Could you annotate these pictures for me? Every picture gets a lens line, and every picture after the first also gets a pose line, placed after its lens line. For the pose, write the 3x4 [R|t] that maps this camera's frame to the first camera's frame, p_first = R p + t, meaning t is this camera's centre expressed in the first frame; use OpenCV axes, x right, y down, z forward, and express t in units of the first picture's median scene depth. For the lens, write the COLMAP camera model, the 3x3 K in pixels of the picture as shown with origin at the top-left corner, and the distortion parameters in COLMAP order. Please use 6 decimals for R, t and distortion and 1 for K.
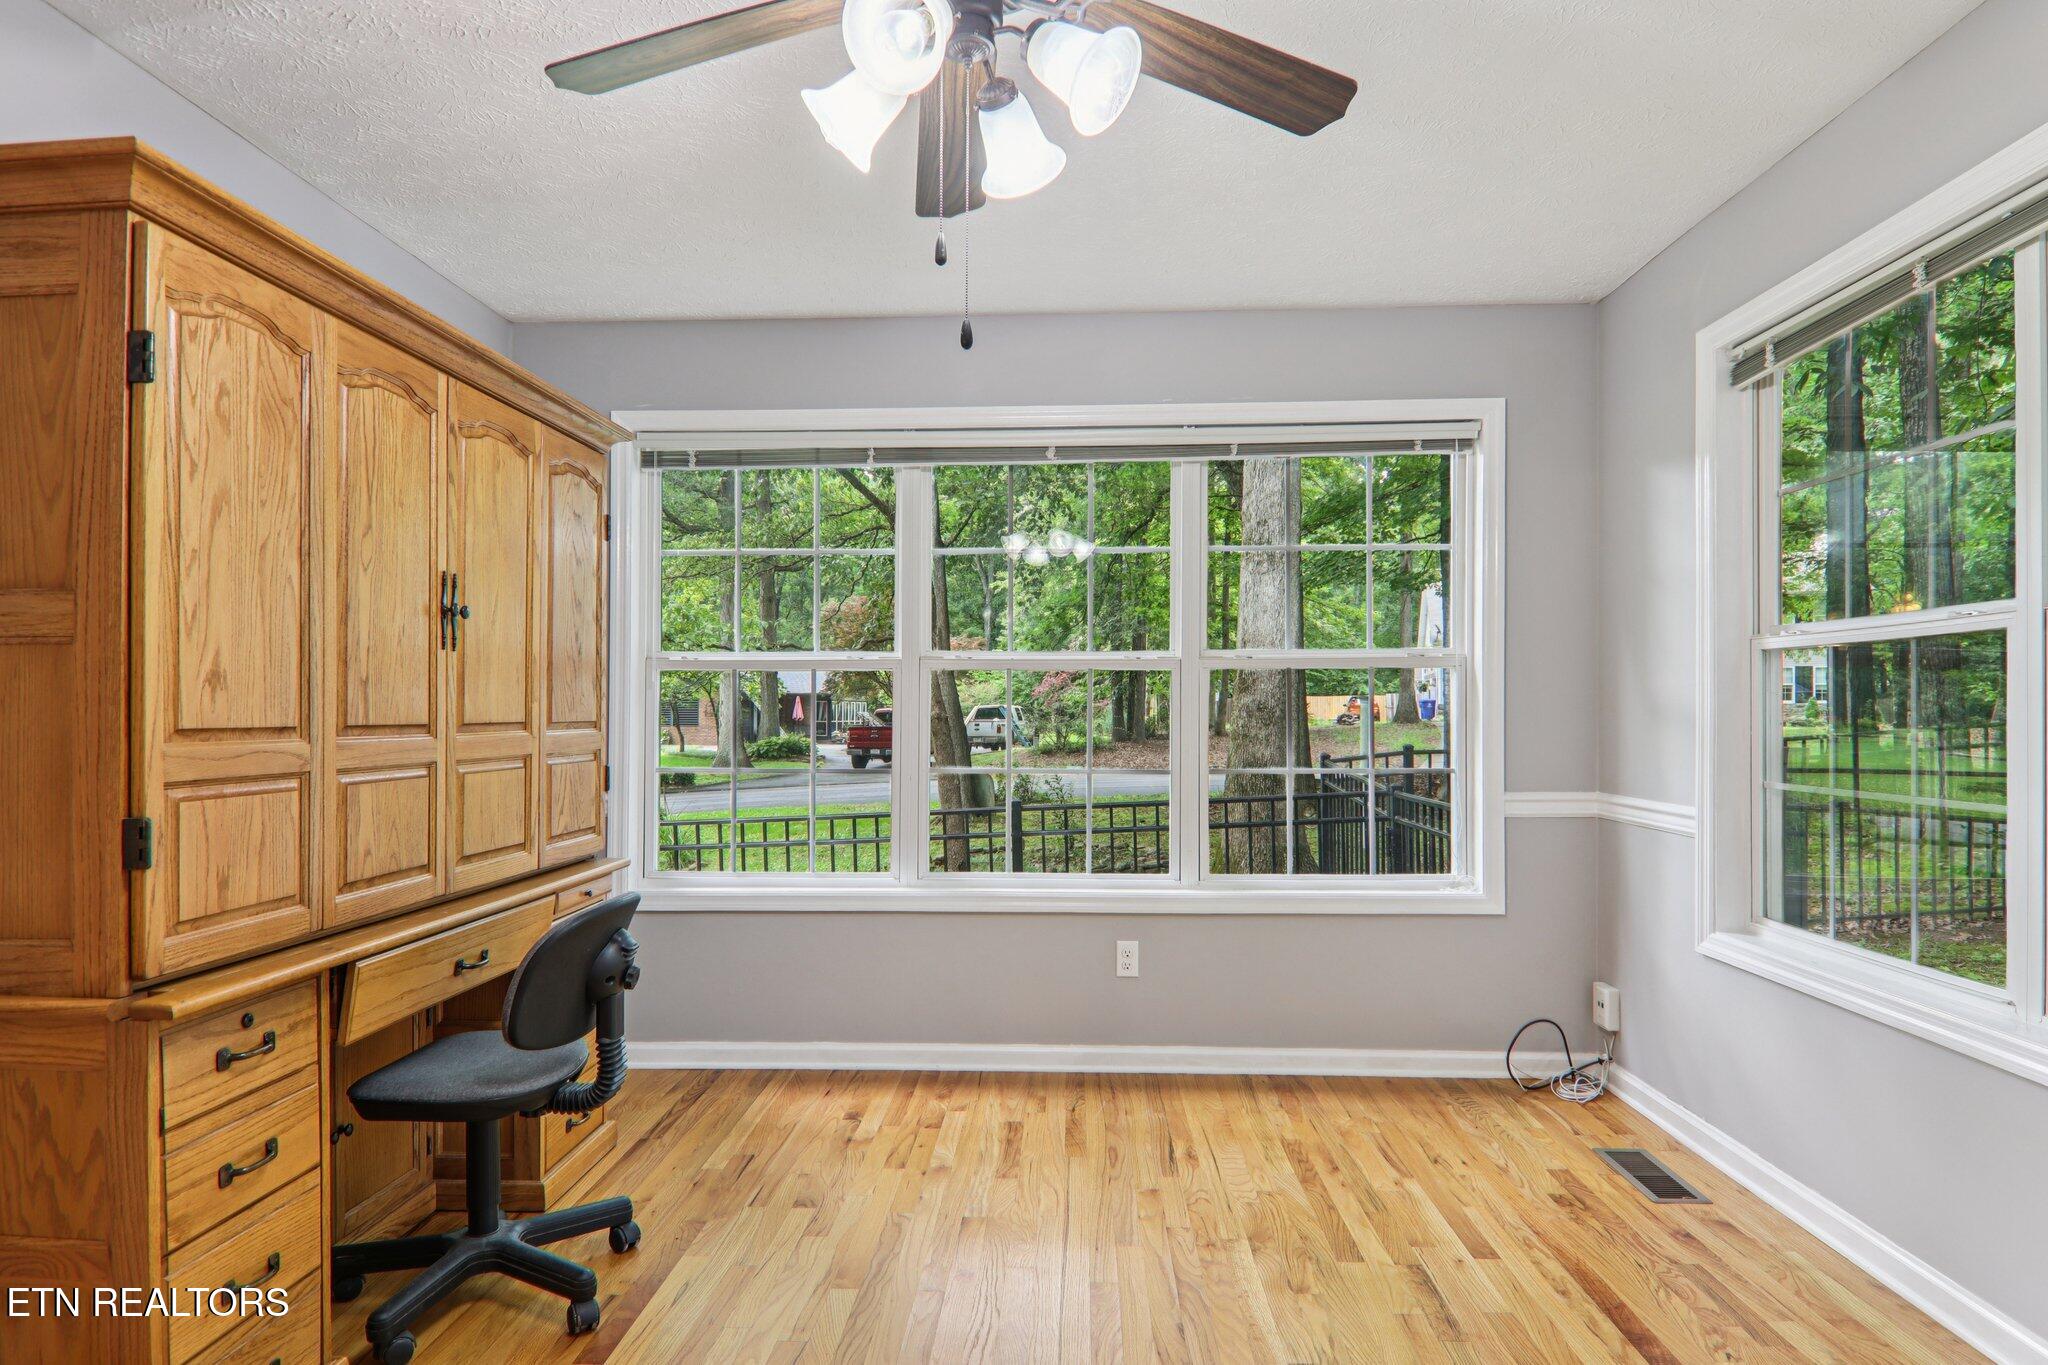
lens RADIAL K [[1175.9, 0, 1018.3], [0, 1175.9, 706.5], [0, 0, 1]] dist [0.003350, -0.020820]
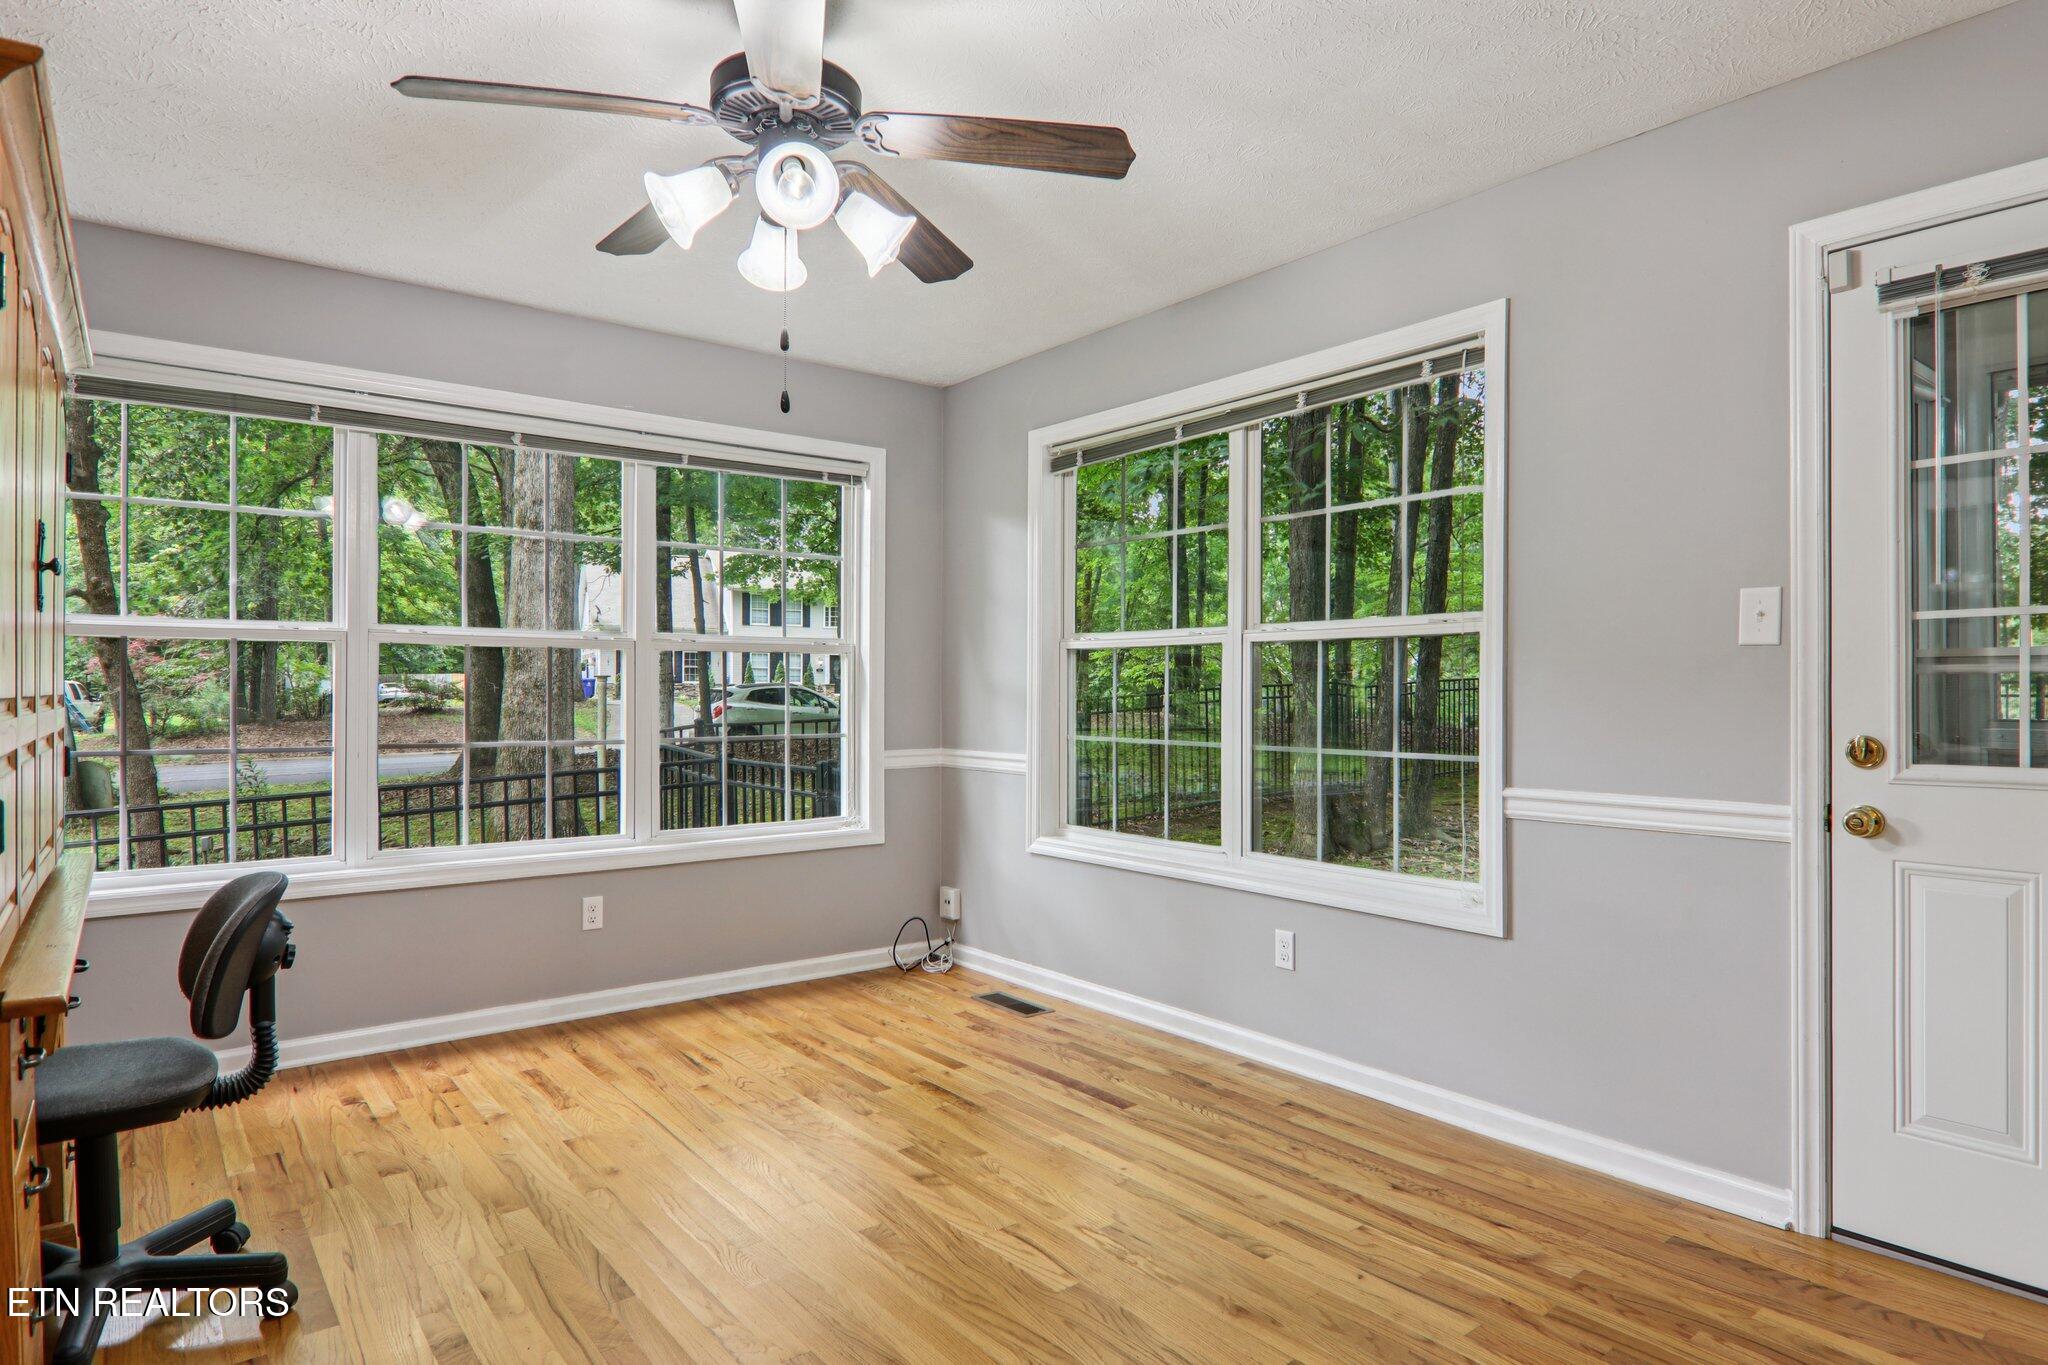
lens RADIAL K [[1154.3, 0, 1045.3], [0, 1154.3, 703.0], [0, 0, 1]] dist [-0.002090, -0.003075]
pose [[0.745492, -0.002980, 0.666508, -0.349723], [-0.006705, 0.999906, 0.011971, 0.004020], [-0.666481, -0.013393, 0.745402, -0.088643]]
